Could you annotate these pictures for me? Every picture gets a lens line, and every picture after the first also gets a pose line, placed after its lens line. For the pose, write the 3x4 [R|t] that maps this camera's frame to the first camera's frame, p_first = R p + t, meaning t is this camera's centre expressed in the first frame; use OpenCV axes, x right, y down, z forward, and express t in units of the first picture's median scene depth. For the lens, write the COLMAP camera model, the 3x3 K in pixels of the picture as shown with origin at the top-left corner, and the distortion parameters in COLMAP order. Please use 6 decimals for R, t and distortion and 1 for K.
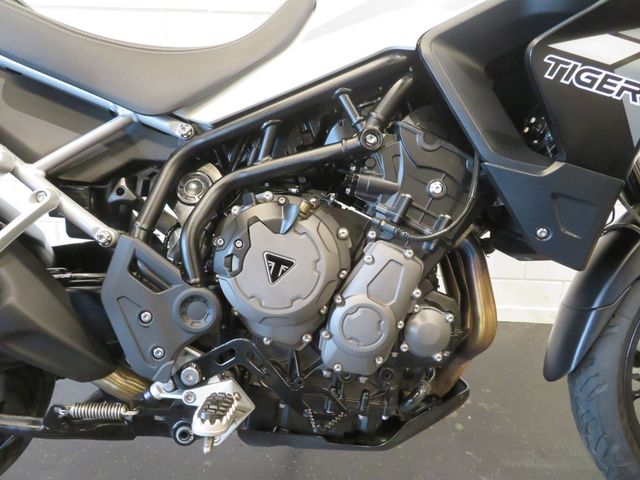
lens RADIAL K [[458.6, 0, 320.0], [0, 458.6, 240.0], [0, 0, 1]] dist [-0.004285, 0.001172]
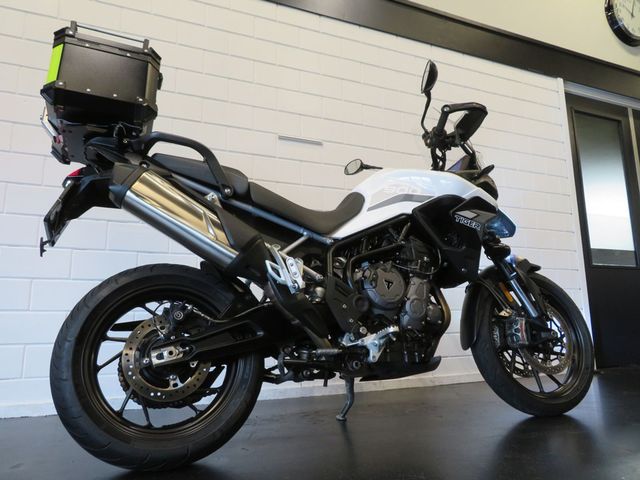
lens RADIAL K [[458.6, 0, 320.0], [0, 458.6, 240.0], [0, 0, 1]] dist [-0.004285, 0.001172]
pose [[0.908004, 0.024413, 0.418249, -1.507021], [0.149876, 0.913310, -0.378685, 0.740922], [-0.391236, 0.406533, 0.825630, -1.098100]]
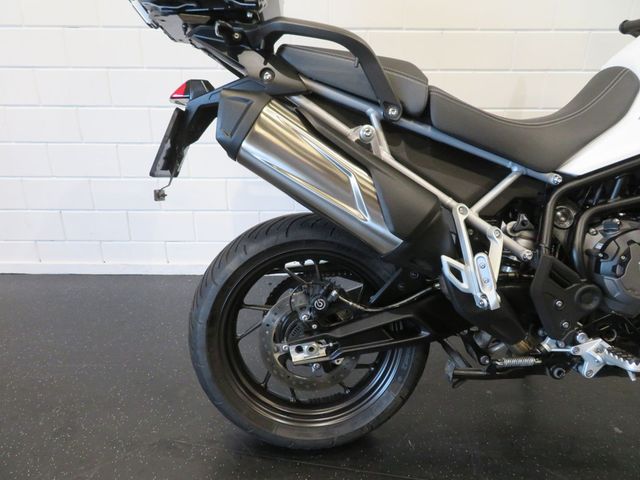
lens RADIAL K [[458.6, 0, 320.0], [0, 458.6, 240.0], [0, 0, 1]] dist [-0.004285, 0.001172]
pose [[0.998592, -0.043752, 0.030012, -1.241211], [0.039722, 0.991514, 0.123786, -0.285826], [-0.035173, -0.122419, 0.991855, -0.539665]]
